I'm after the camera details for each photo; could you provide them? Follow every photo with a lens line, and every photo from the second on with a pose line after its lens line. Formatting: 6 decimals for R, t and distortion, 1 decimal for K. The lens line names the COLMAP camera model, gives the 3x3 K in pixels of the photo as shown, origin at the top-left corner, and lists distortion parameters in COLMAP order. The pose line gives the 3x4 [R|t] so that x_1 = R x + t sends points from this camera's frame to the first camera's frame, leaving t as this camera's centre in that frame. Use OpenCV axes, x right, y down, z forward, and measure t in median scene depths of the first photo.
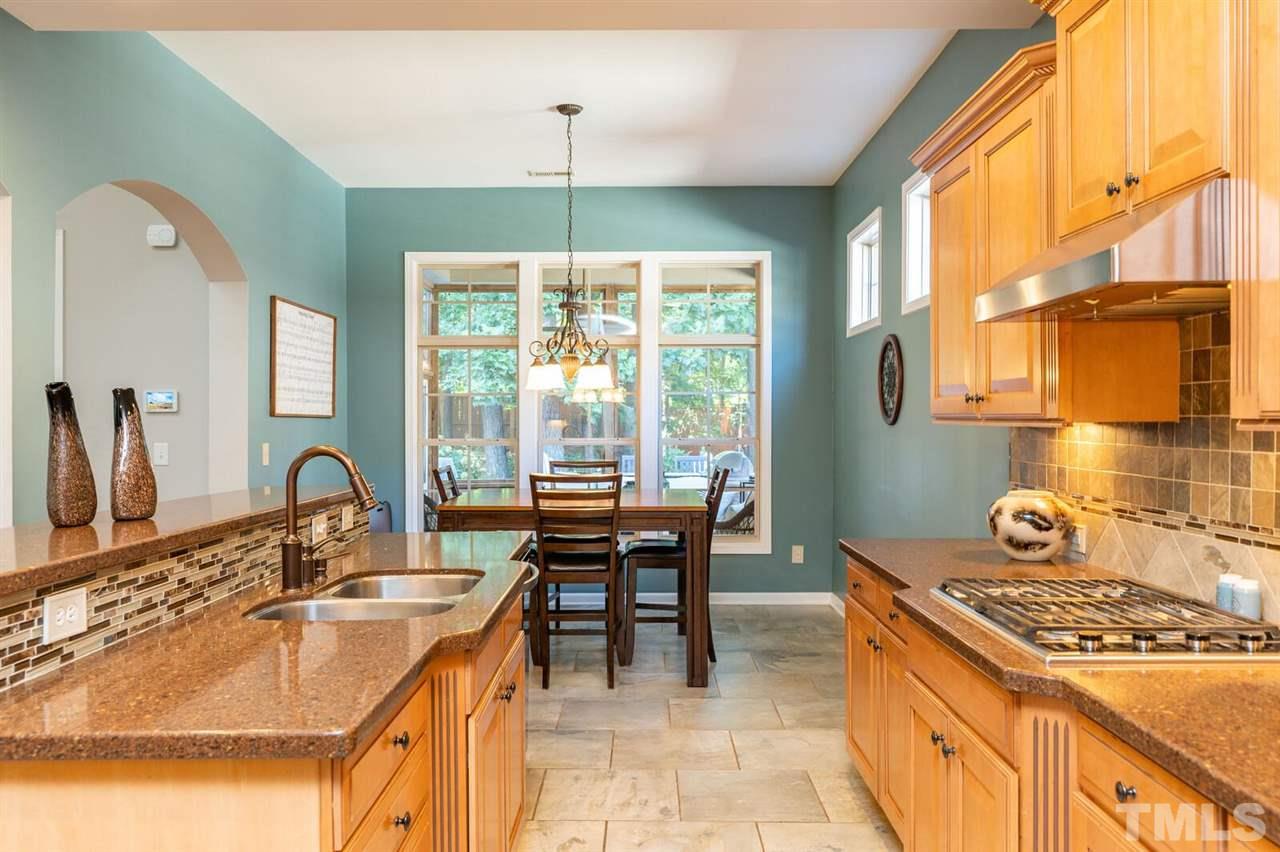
lens RADIAL K [[1057.6, 0, 640.5], [0, 1057.6, 425.2], [0, 0, 1]] dist [0.007620, 0.002303]
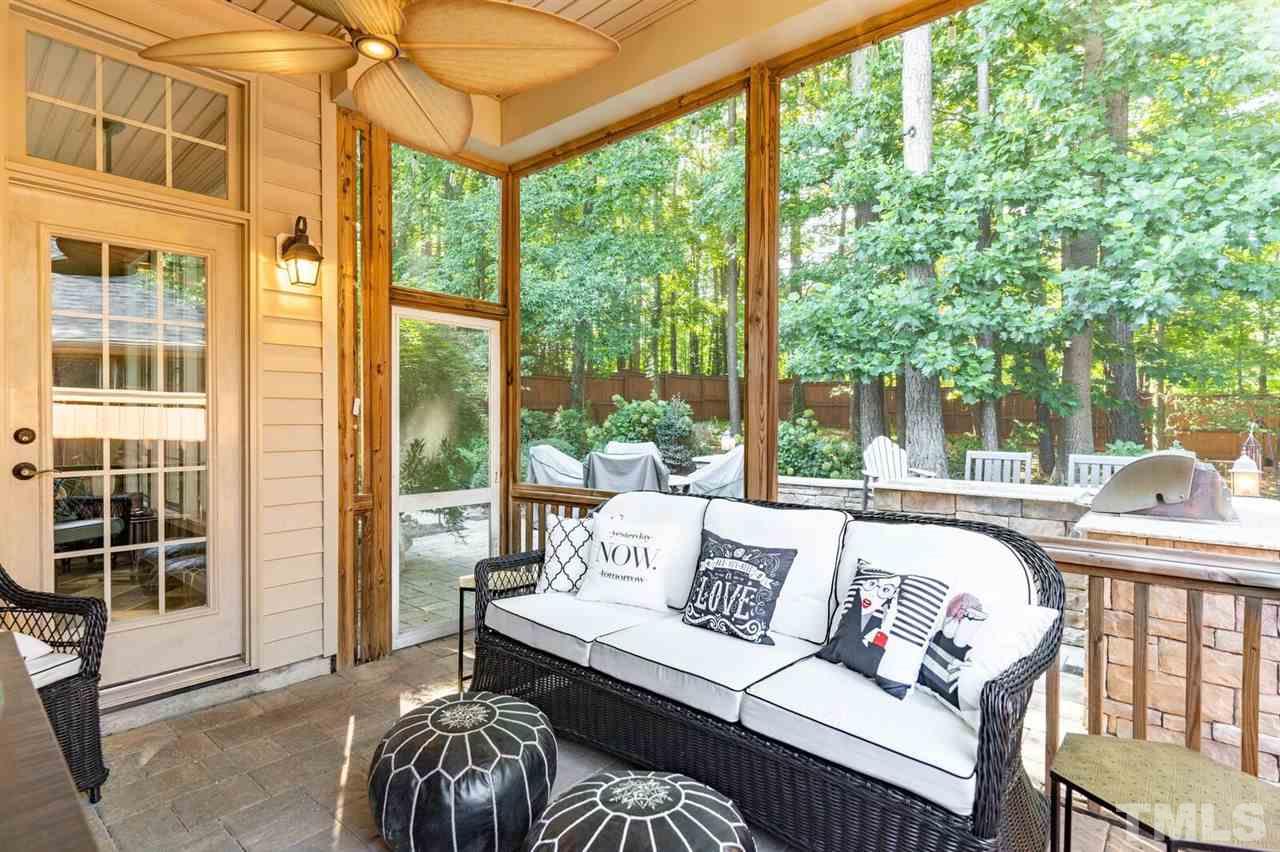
lens RADIAL K [[642.4, 0, 645.6], [0, 642.4, 428.9], [0, 0, 1]] dist [-0.000668, 0.001406]
pose [[0.752906, 0.013356, -0.657992, 0.079184], [-0.002745, 0.999849, 0.017154, 0.009075], [0.658122, -0.011109, 0.752829, 0.540342]]
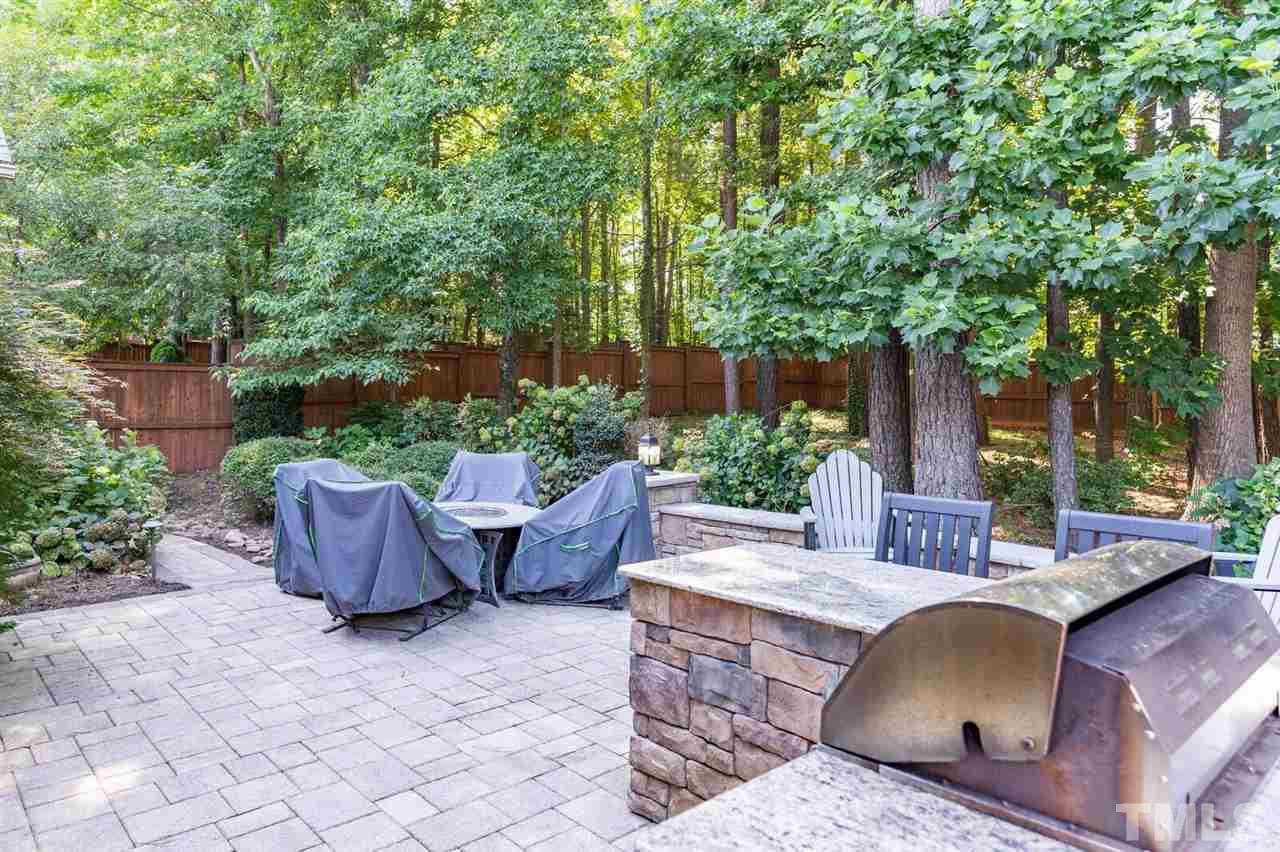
lens RADIAL K [[816.5, 0, 637.2], [0, 816.5, 412.2], [0, 0, 1]] dist [-0.003465, 0.000298]
pose [[0.669184, 0.010379, -0.743024, 0.103318], [-0.001527, 0.999920, 0.012593, 0.001449], [0.743095, -0.007293, 0.669146, 0.702260]]
